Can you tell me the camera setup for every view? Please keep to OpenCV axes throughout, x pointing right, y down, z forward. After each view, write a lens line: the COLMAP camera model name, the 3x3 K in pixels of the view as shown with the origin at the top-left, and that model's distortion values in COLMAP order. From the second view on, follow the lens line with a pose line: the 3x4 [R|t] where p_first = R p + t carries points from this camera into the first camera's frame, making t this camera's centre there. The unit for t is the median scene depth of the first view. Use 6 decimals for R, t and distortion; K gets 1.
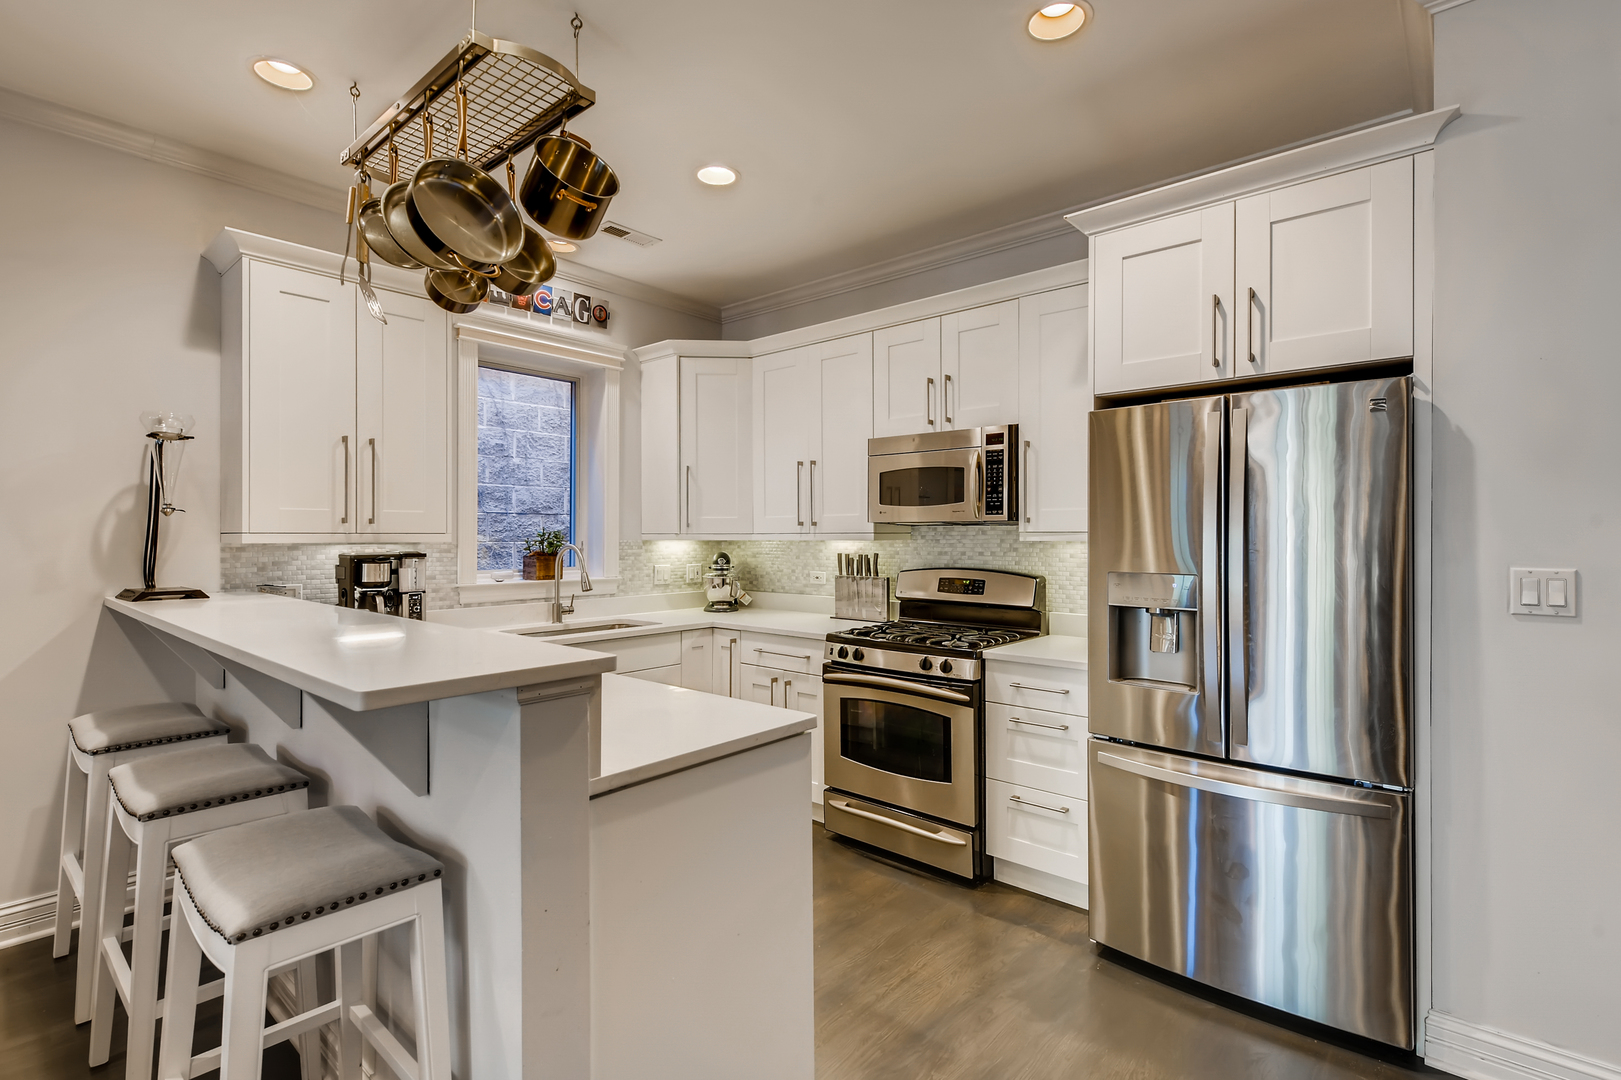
lens RADIAL K [[745.4, 0, 836.3], [0, 745.4, 532.8], [0, 0, 1]] dist [0.012642, -0.005479]
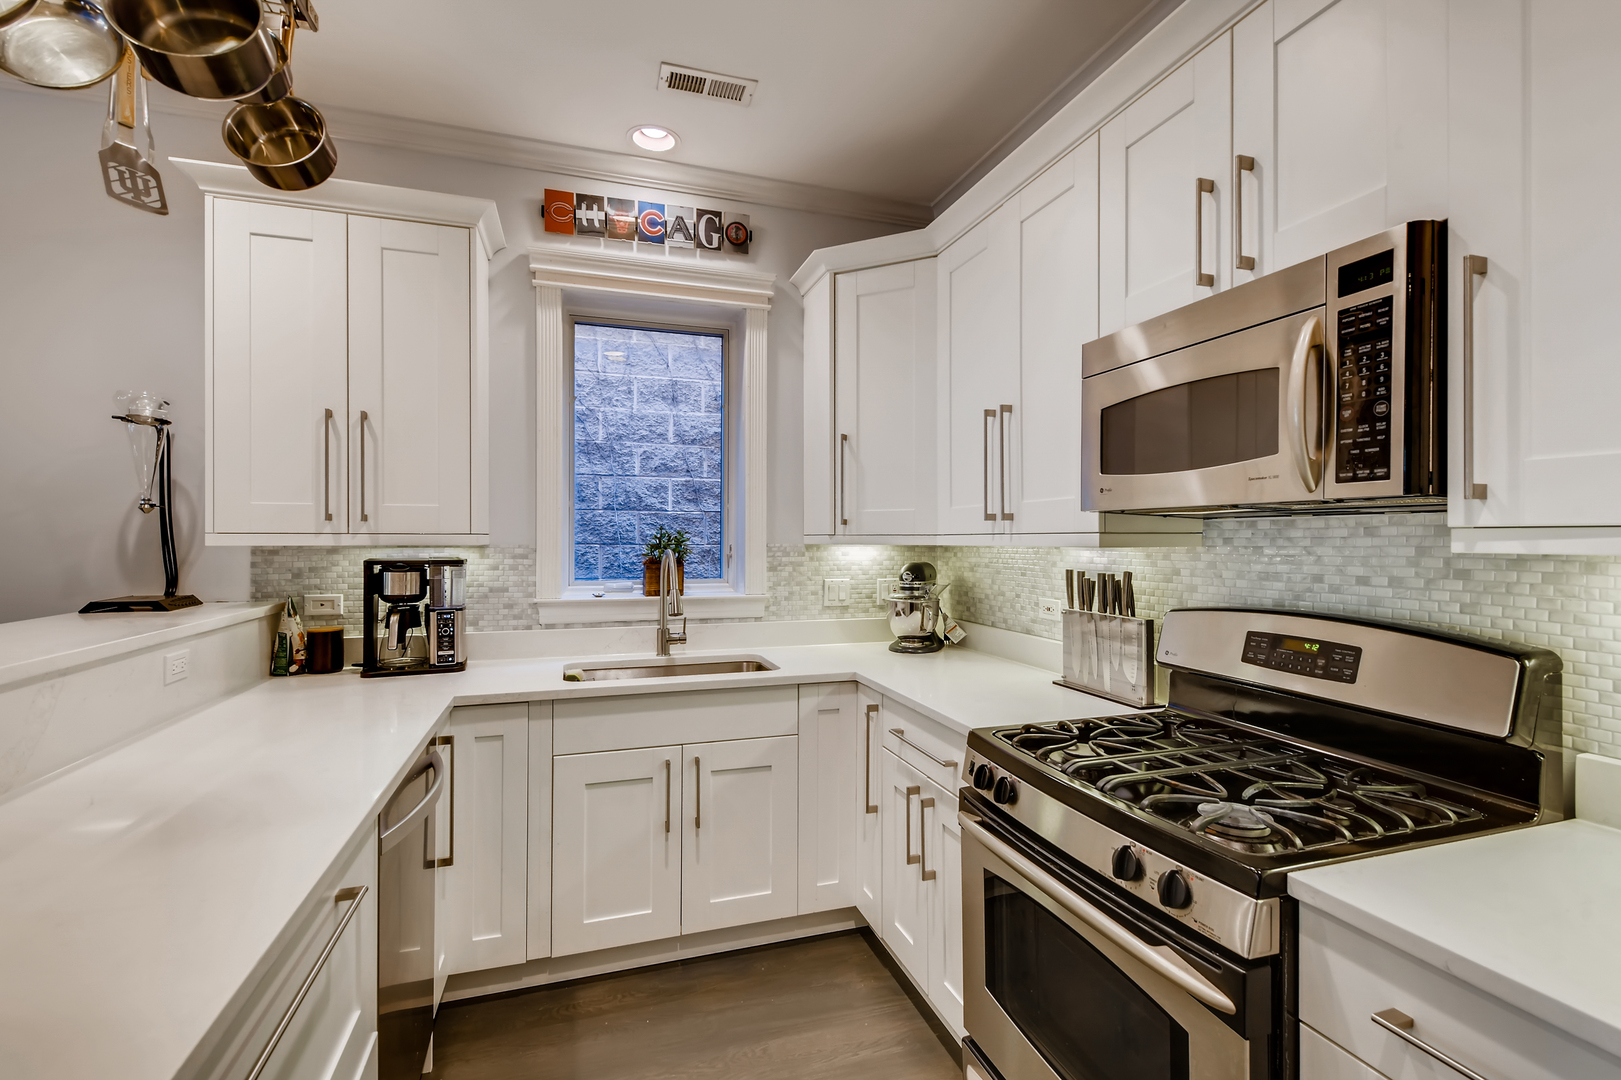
lens RADIAL K [[745.4, 0, 823.1], [0, 745.4, 537.7], [0, 0, 1]] dist [0.012642, -0.005479]
pose [[0.854776, 0.001121, -0.518996, 0.164016], [-0.000082, 0.999998, 0.002025, 0.002936], [0.518997, -0.001688, 0.854774, 0.508408]]
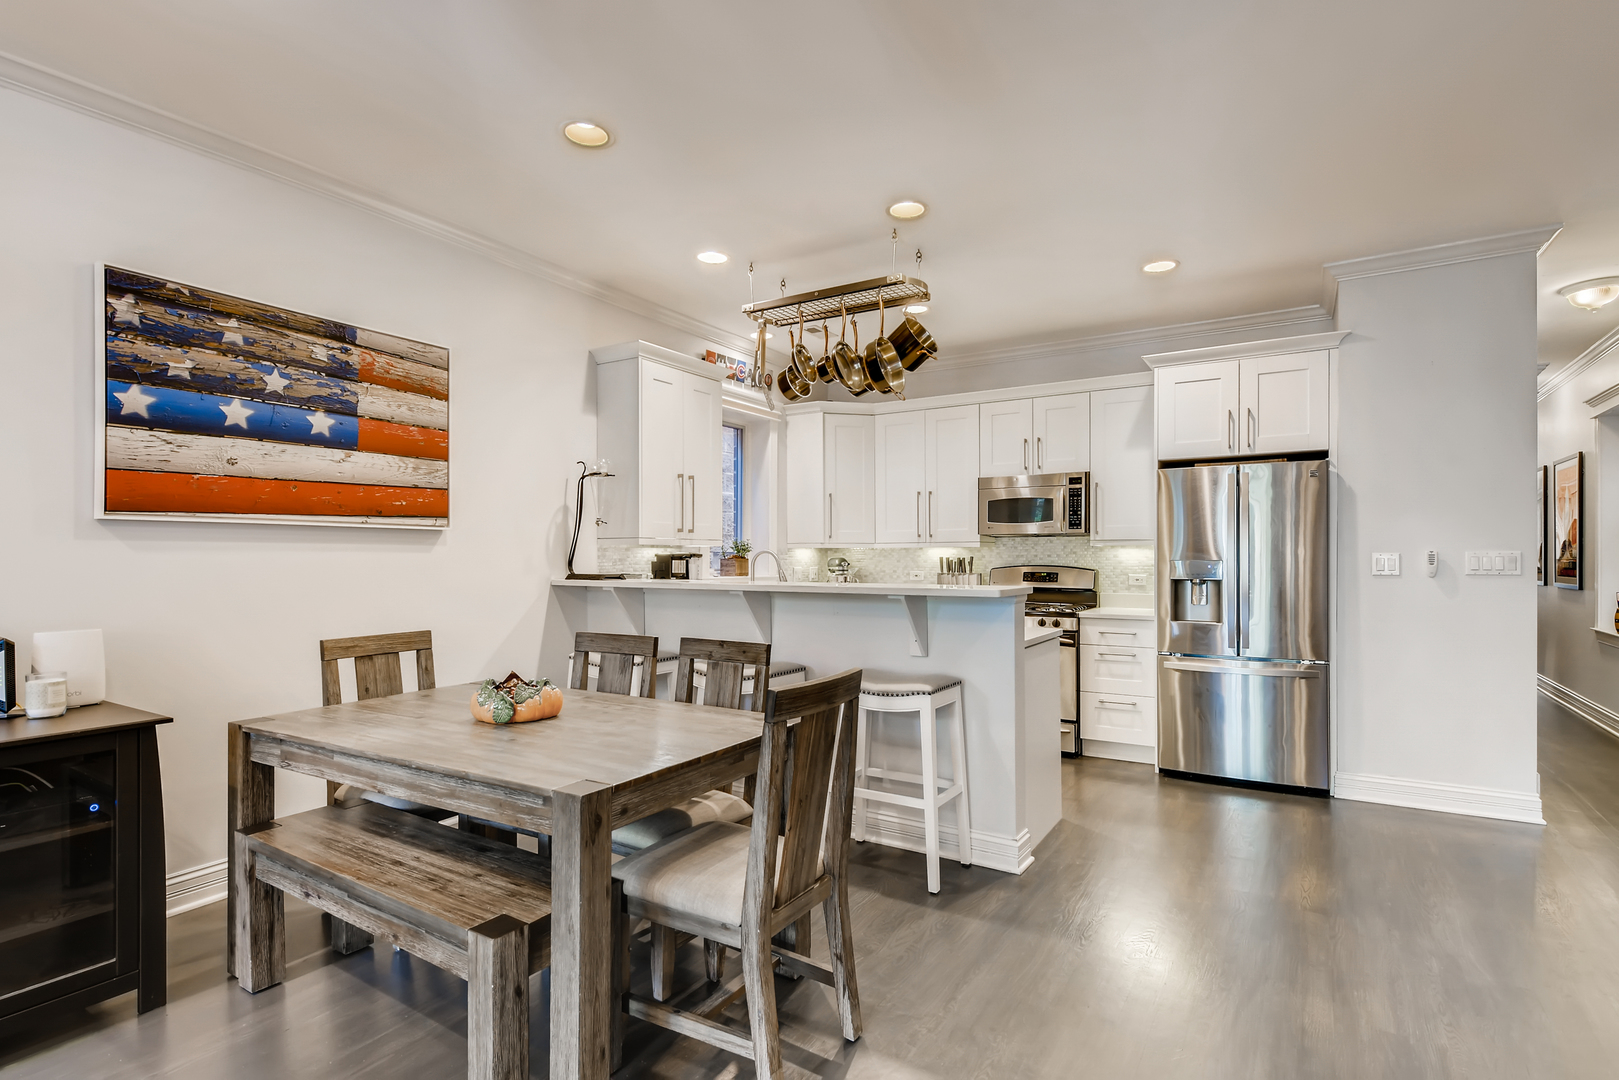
lens RADIAL K [[780.1, 0, 837.8], [0, 780.1, 557.1], [0, 0, 1]] dist [0.006983, -0.001545]
pose [[0.987208, -0.000551, 0.159435, -0.505696], [0.000055, 0.999995, 0.003113, 0.027491], [-0.159436, -0.003065, 0.987203, -0.504457]]
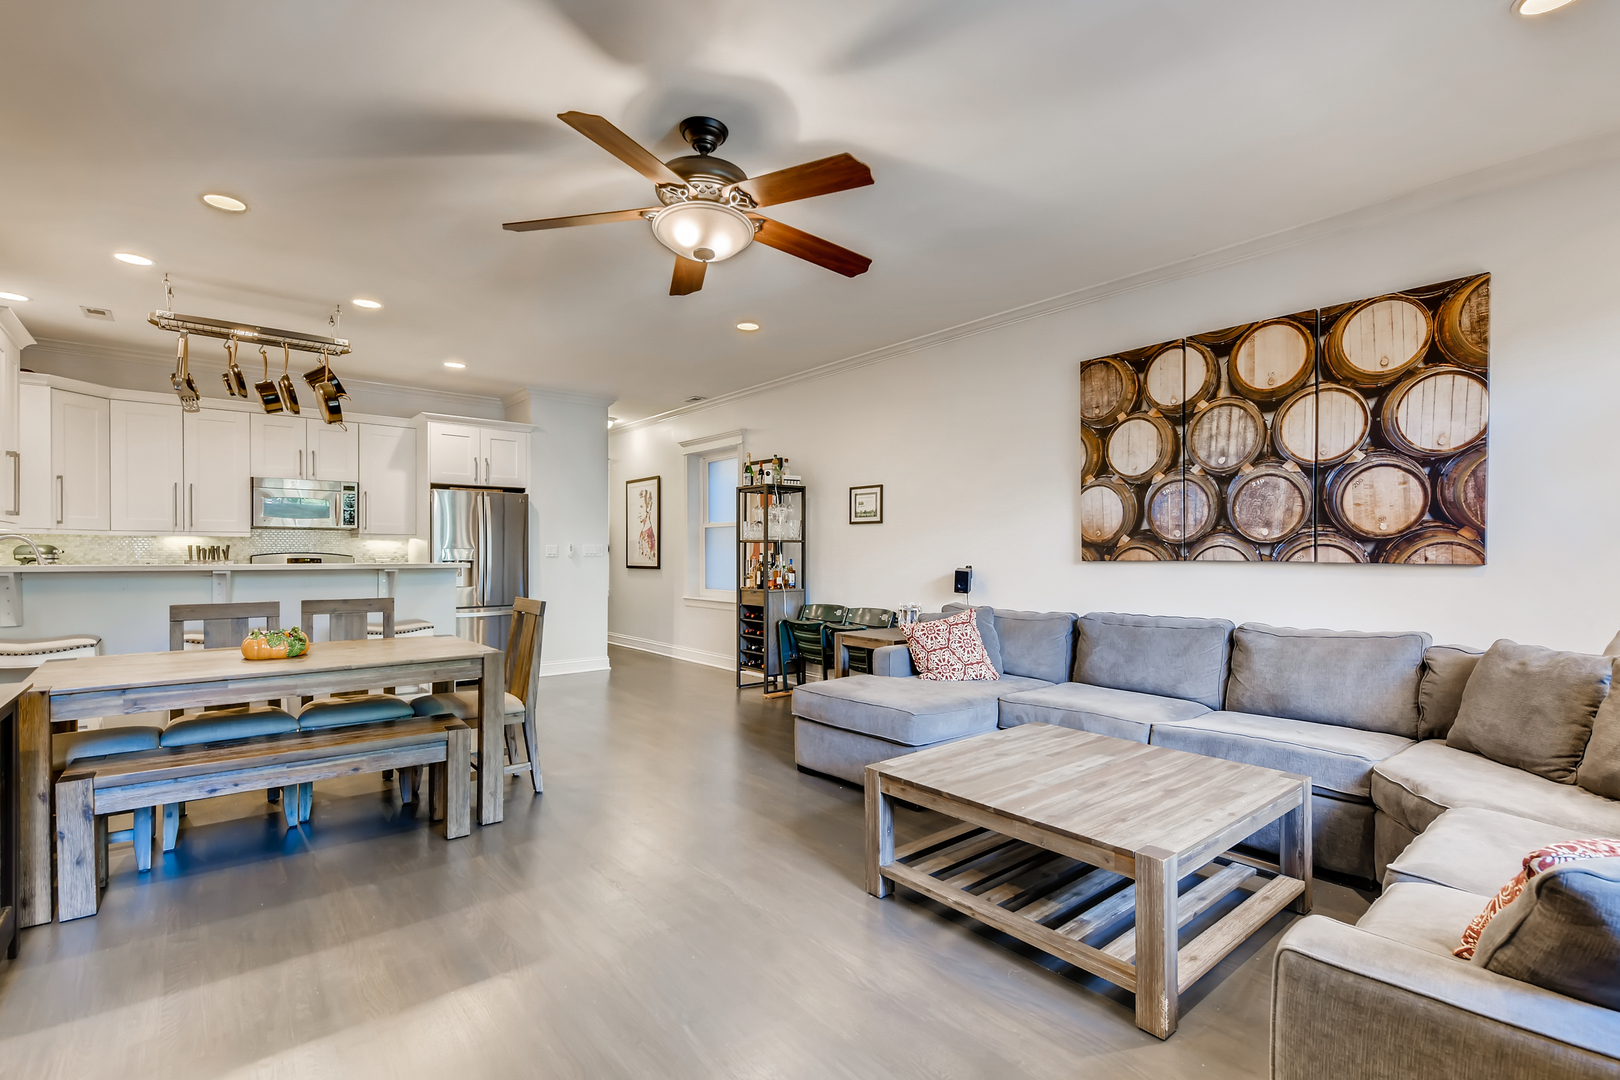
lens RADIAL K [[744.9, 0, 799.8], [0, 744.9, 551.2], [0, 0, 1]] dist [0.012642, -0.005479]
pose [[0.180869, 0.000880, 0.983507, -1.501900], [-0.005331, 0.999986, 0.000085, 0.039407], [-0.983493, -0.005259, 0.180871, -0.572918]]
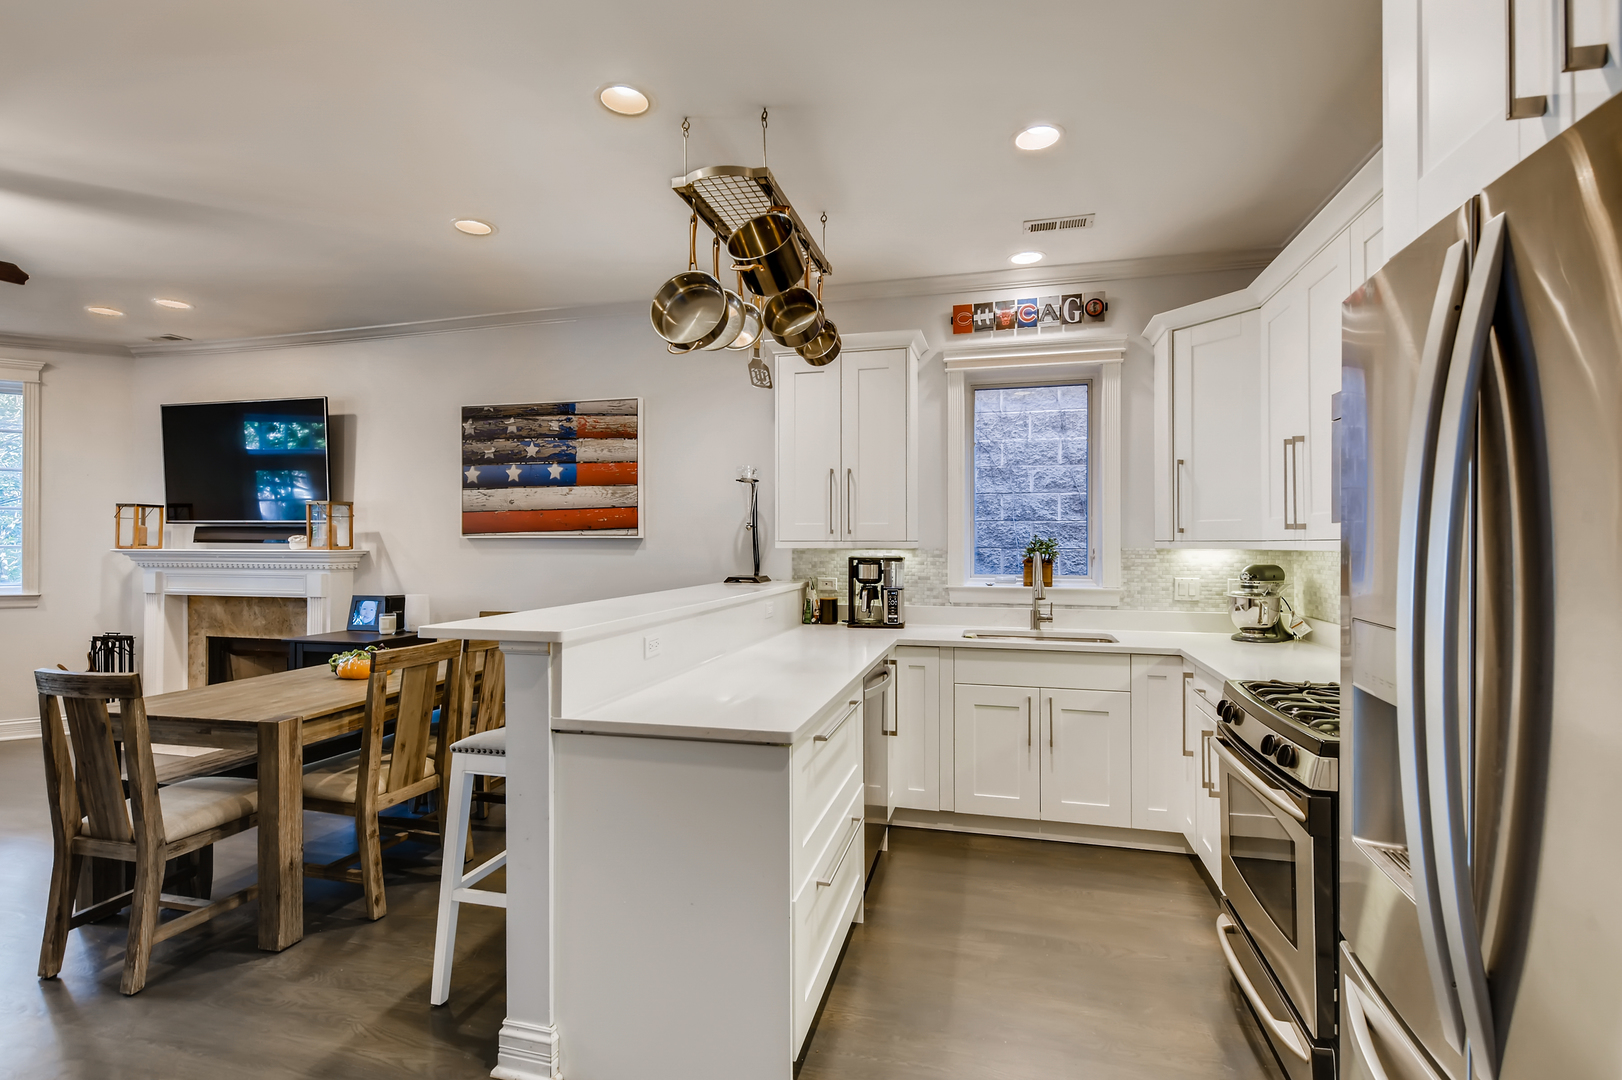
lens RADIAL K [[745.8, 0, 817.0], [0, 745.8, 539.5], [0, 0, 1]] dist [0.012642, -0.005479]
pose [[0.440554, -0.003122, -0.897721, 0.455035], [0.002396, 0.999994, -0.002302, 0.000673], [0.897723, -0.001137, 0.440559, 0.327600]]
